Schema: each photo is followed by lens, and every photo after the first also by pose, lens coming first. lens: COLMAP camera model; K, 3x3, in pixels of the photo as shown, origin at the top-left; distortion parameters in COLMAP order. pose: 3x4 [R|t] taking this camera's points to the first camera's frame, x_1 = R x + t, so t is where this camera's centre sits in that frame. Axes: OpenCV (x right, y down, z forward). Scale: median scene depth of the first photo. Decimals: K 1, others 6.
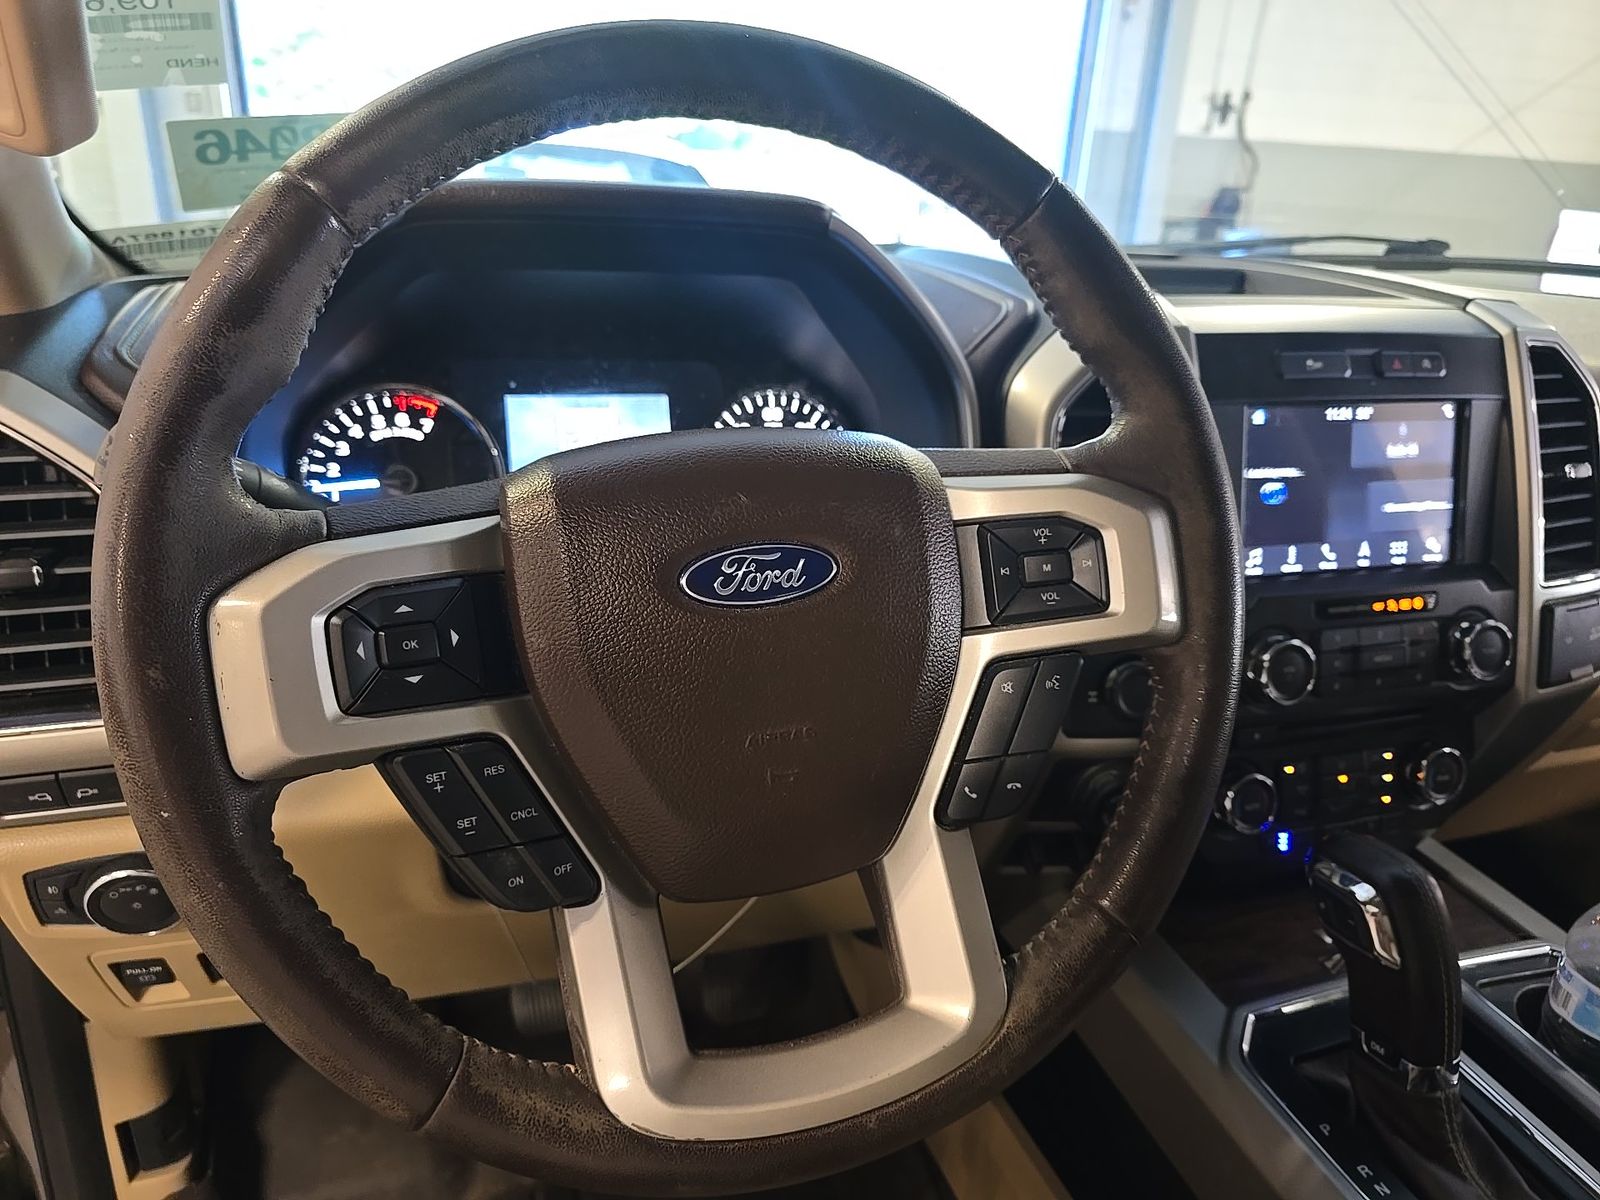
lens RADIAL K [[1085.9, 0, 800.0], [0, 1085.9, 600.0], [0, 0, 1]] dist [0.010269, -0.000297]
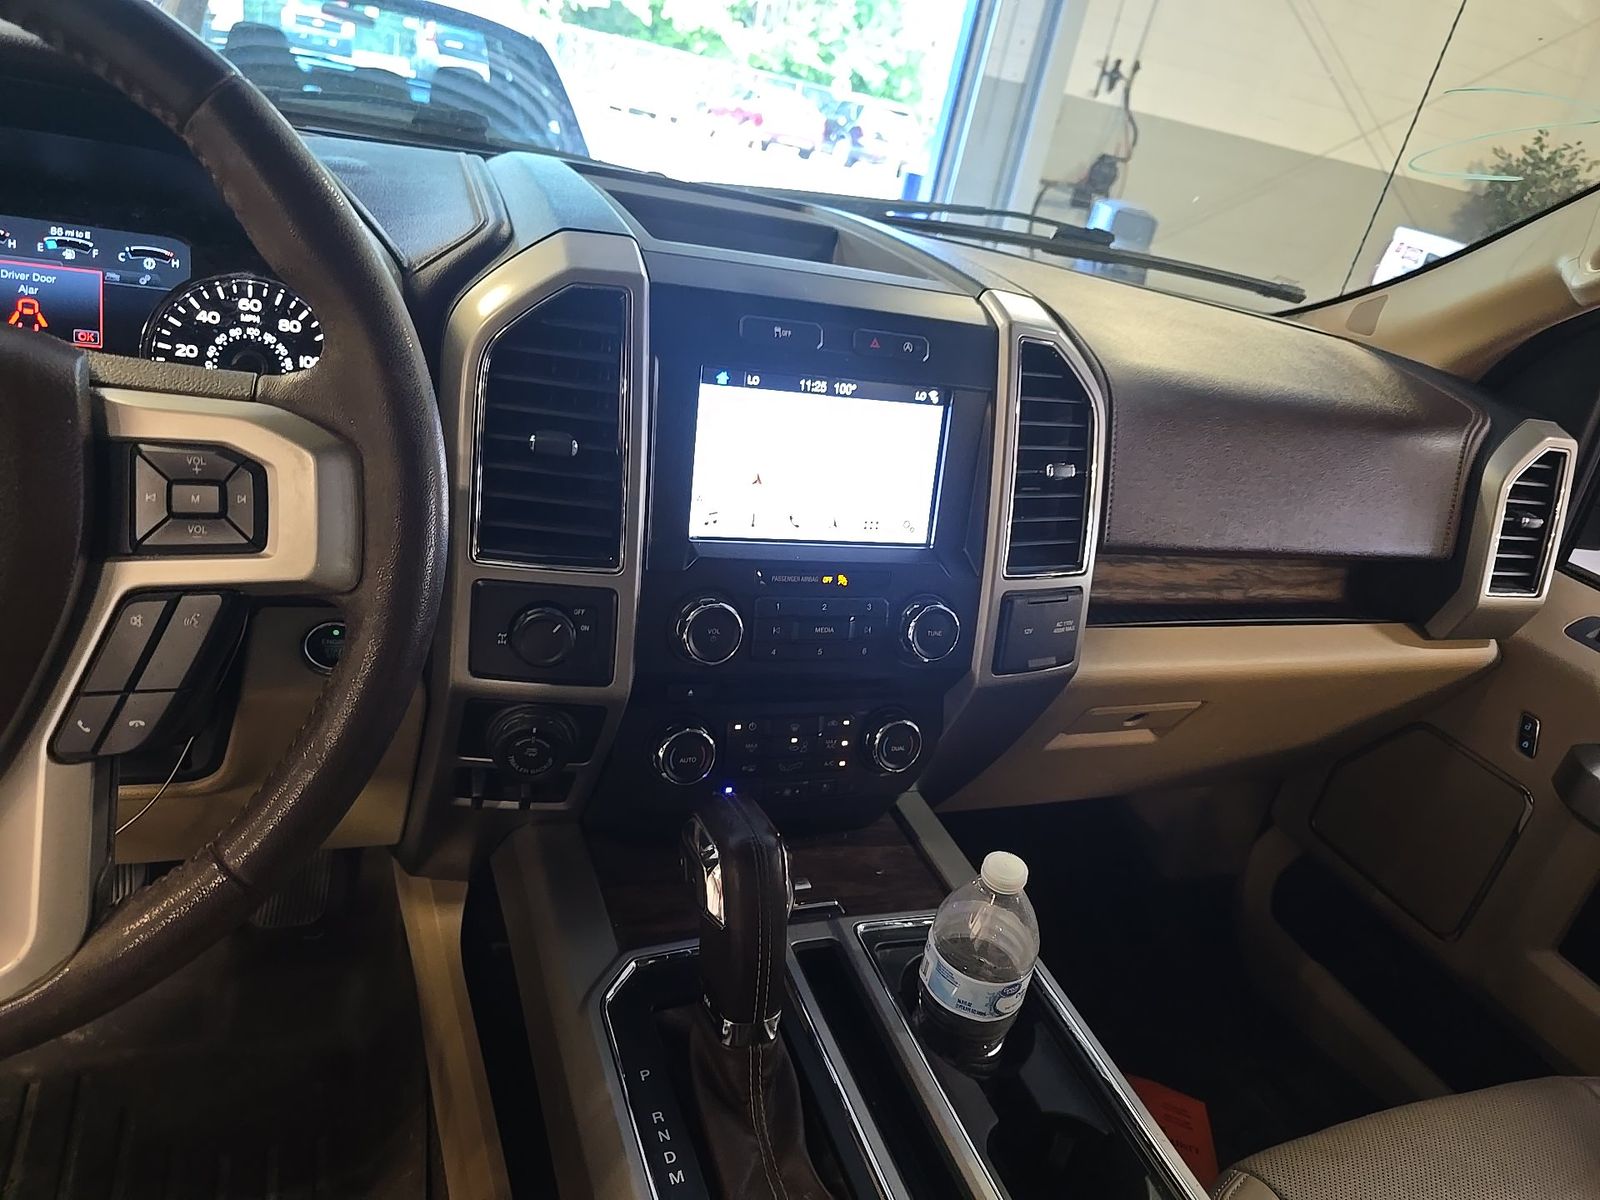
lens RADIAL K [[1076.7, 0, 800.0], [0, 1076.7, 600.0], [0, 0, 1]] dist [0.013140, -0.001850]
pose [[0.986545, 0.107963, 0.122774, 0.354411], [-0.116945, 0.990777, 0.068451, -0.037956], [-0.114252, -0.081888, 0.990071, 0.002796]]
